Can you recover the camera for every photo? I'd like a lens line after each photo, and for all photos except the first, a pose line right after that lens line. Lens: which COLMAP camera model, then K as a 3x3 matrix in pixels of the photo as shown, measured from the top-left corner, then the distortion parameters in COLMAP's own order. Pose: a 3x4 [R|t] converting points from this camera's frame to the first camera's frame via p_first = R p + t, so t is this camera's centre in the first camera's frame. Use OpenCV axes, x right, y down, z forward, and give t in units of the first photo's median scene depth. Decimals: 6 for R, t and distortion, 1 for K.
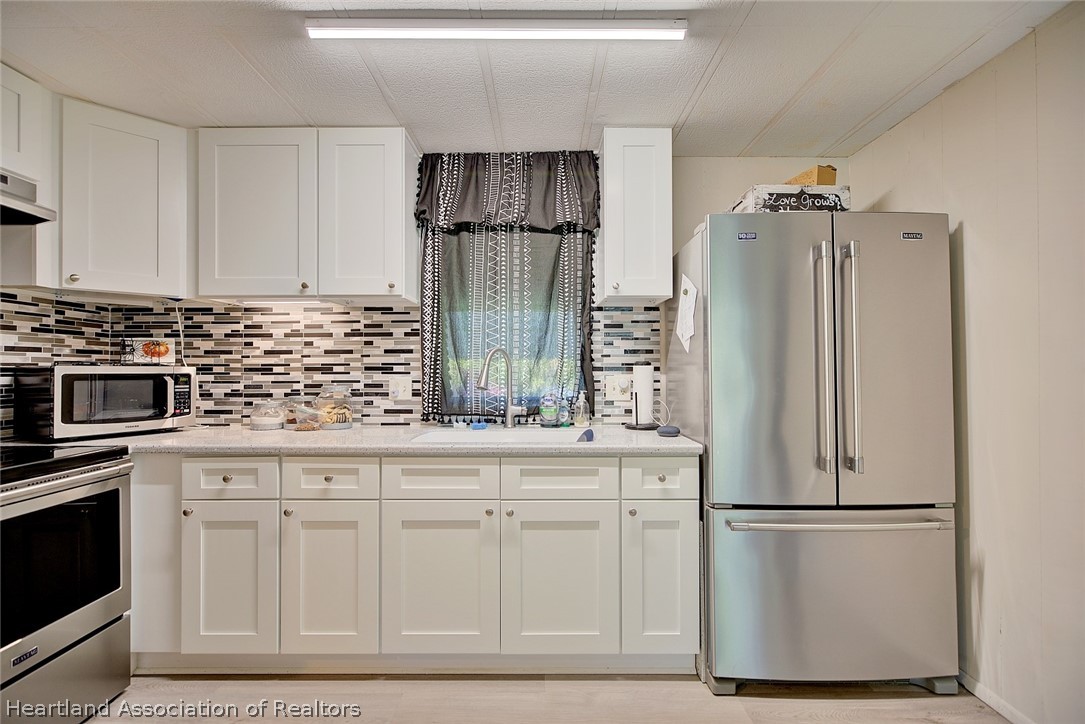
lens RADIAL K [[494.4, 0, 543.4], [0, 494.4, 363.4], [0, 0, 1]] dist [-0.004131, 0.000024]
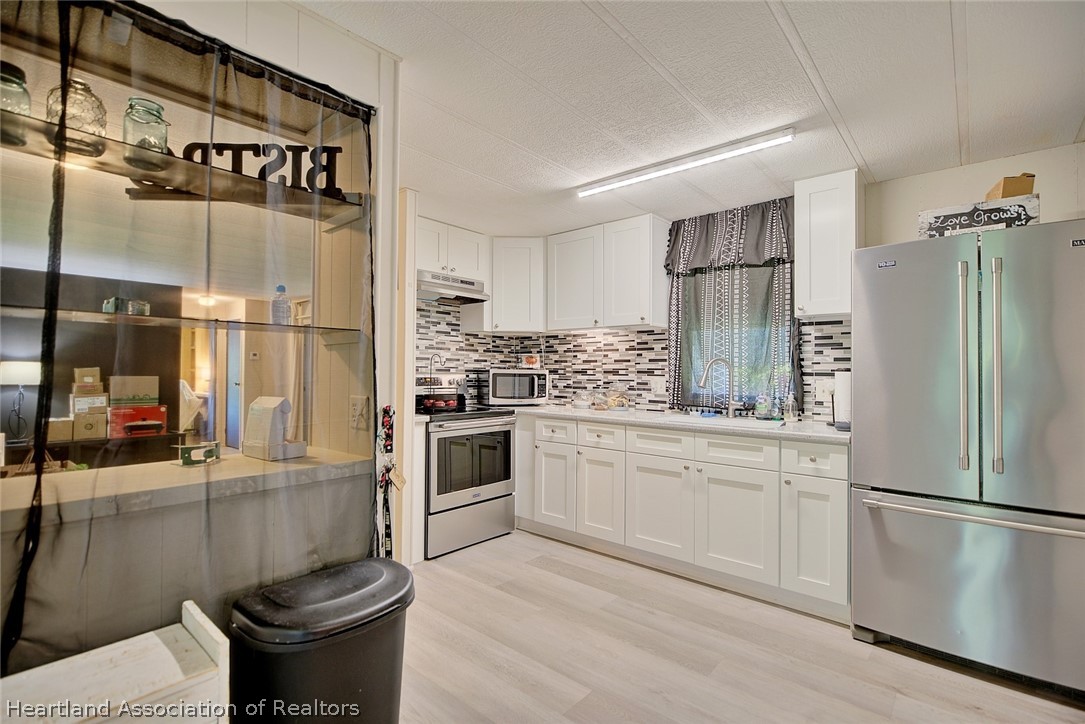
lens RADIAL K [[494.4, 0, 543.4], [0, 494.4, 366.6], [0, 0, 1]] dist [-0.004131, 0.000024]
pose [[0.755474, 0.002818, -0.655172, 0.418408], [-0.003296, 0.999994, 0.000500, -0.005787], [0.655170, 0.001781, 0.755479, -0.327671]]
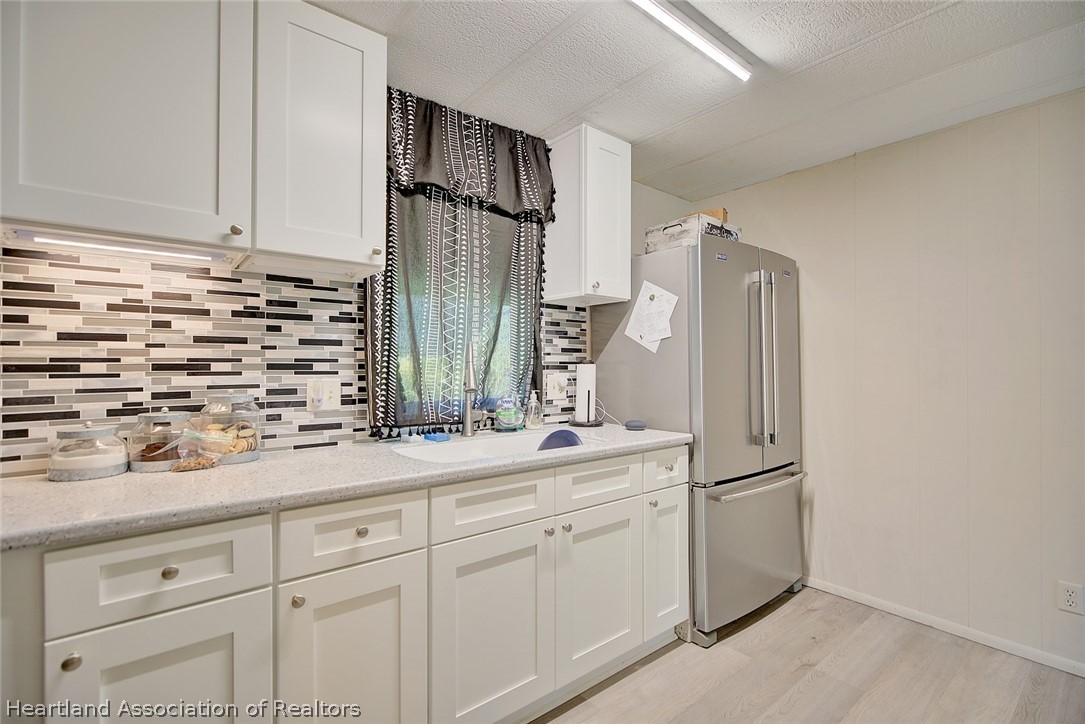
lens RADIAL K [[494.4, 0, 540.9], [0, 494.4, 364.2], [0, 0, 1]] dist [-0.004131, 0.000024]
pose [[0.776013, 0.005145, 0.630696, -0.511519], [-0.006463, 0.999979, -0.000206, 0.005222], [-0.630684, -0.003917, 0.776030, 0.258071]]
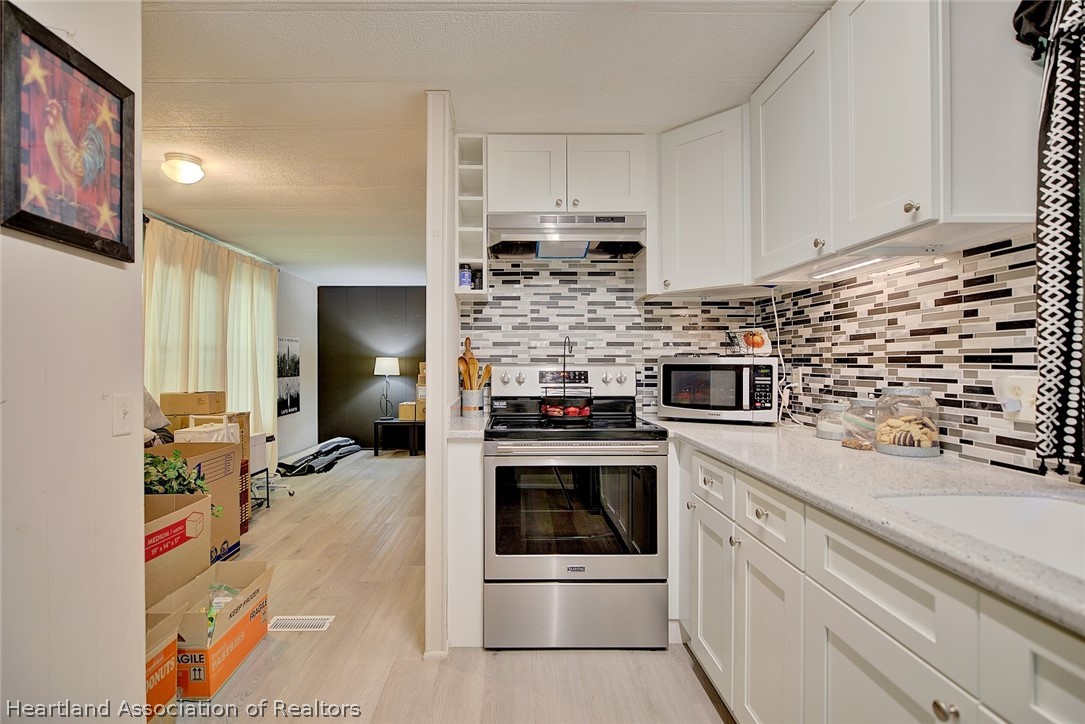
lens RADIAL K [[521.4, 0, 519.4], [0, 521.4, 365.1], [0, 0, 1]] dist [0.002902, -0.000525]
pose [[0.013250, 0.009993, -0.999862, 0.239522], [0.014626, 0.999841, 0.010187, 0.004227], [0.999805, -0.014759, 0.013102, 0.496324]]
